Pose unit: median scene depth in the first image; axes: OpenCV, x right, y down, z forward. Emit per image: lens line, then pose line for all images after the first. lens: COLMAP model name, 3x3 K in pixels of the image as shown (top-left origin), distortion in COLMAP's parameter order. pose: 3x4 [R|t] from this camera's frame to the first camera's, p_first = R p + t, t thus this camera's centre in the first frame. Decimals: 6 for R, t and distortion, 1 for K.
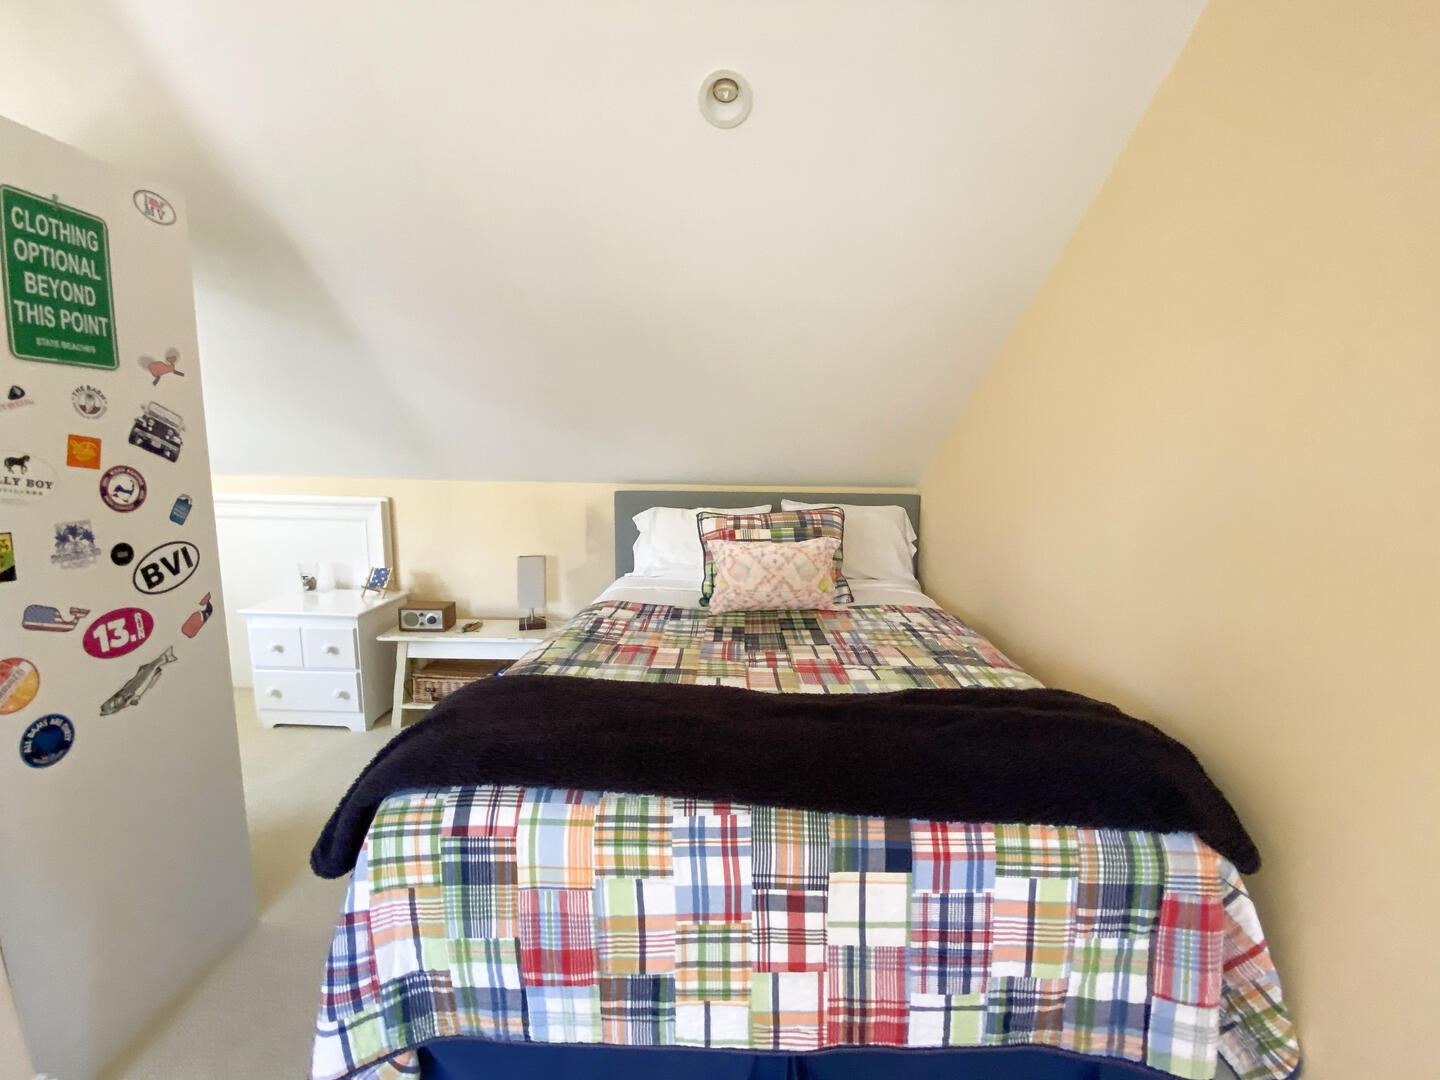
lens RADIAL K [[598.2, 0, 720.0], [0, 598.2, 540.0], [0, 0, 1]] dist [0.003298, -0.014558]
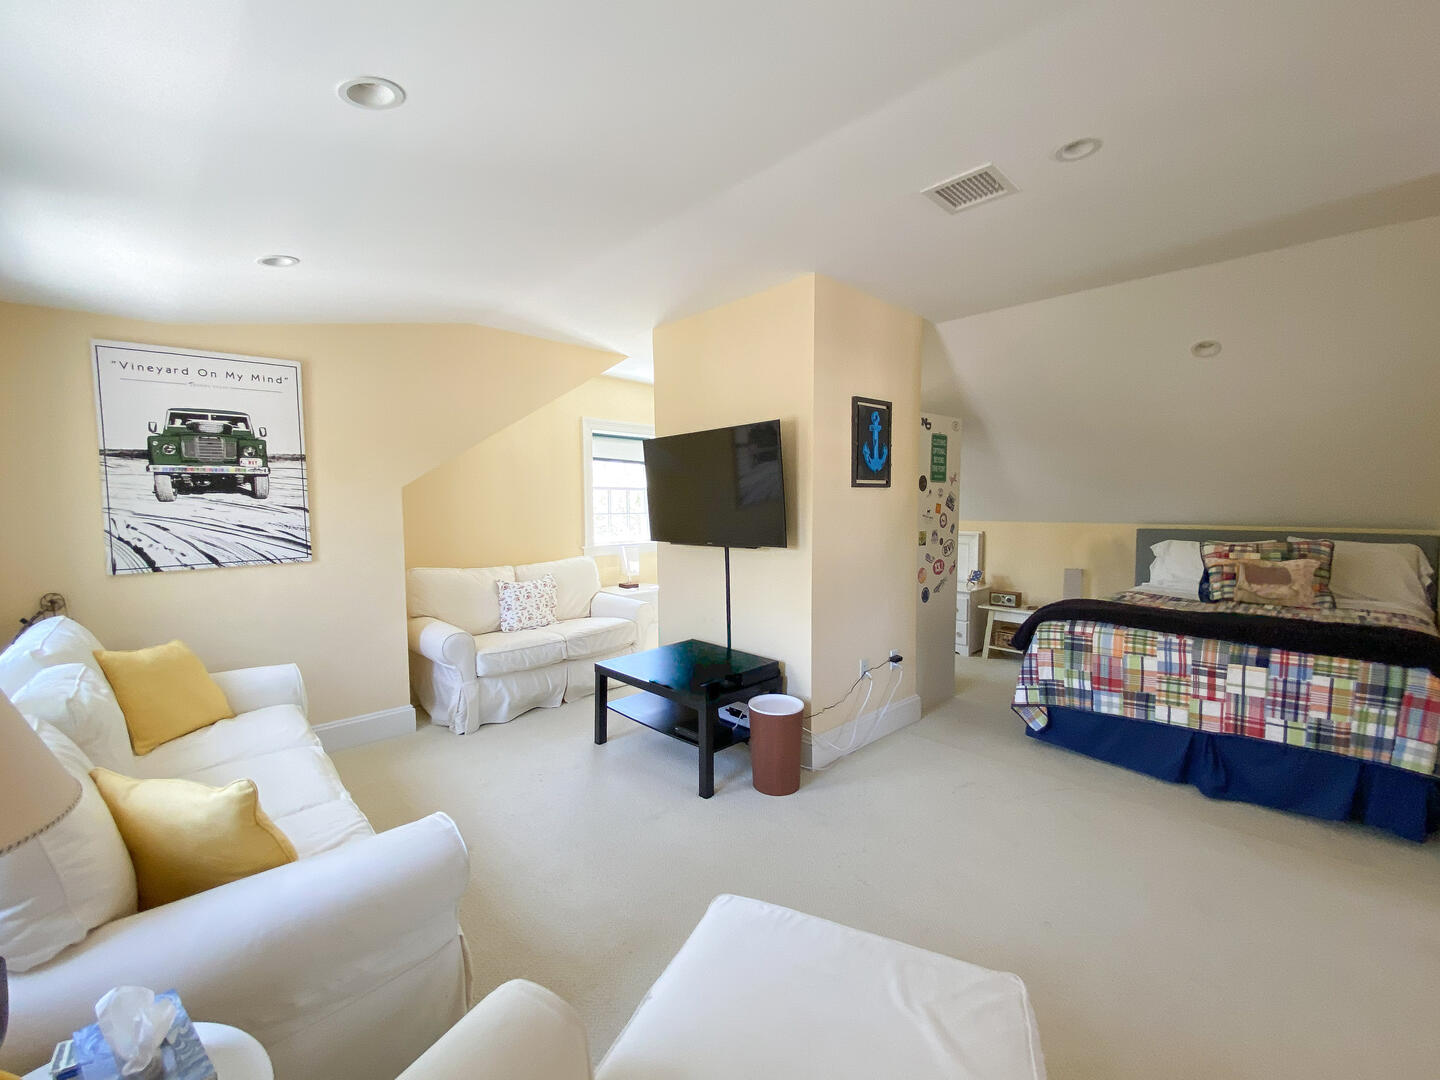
lens RADIAL K [[598.2, 0, 720.0], [0, 598.2, 540.0], [0, 0, 1]] dist [0.003298, -0.014558]
pose [[0.710542, 0.023817, -0.703251, 0.417265], [-0.080788, 0.995579, -0.047908, 0.317676], [0.699001, 0.090855, 0.709325, -2.445179]]
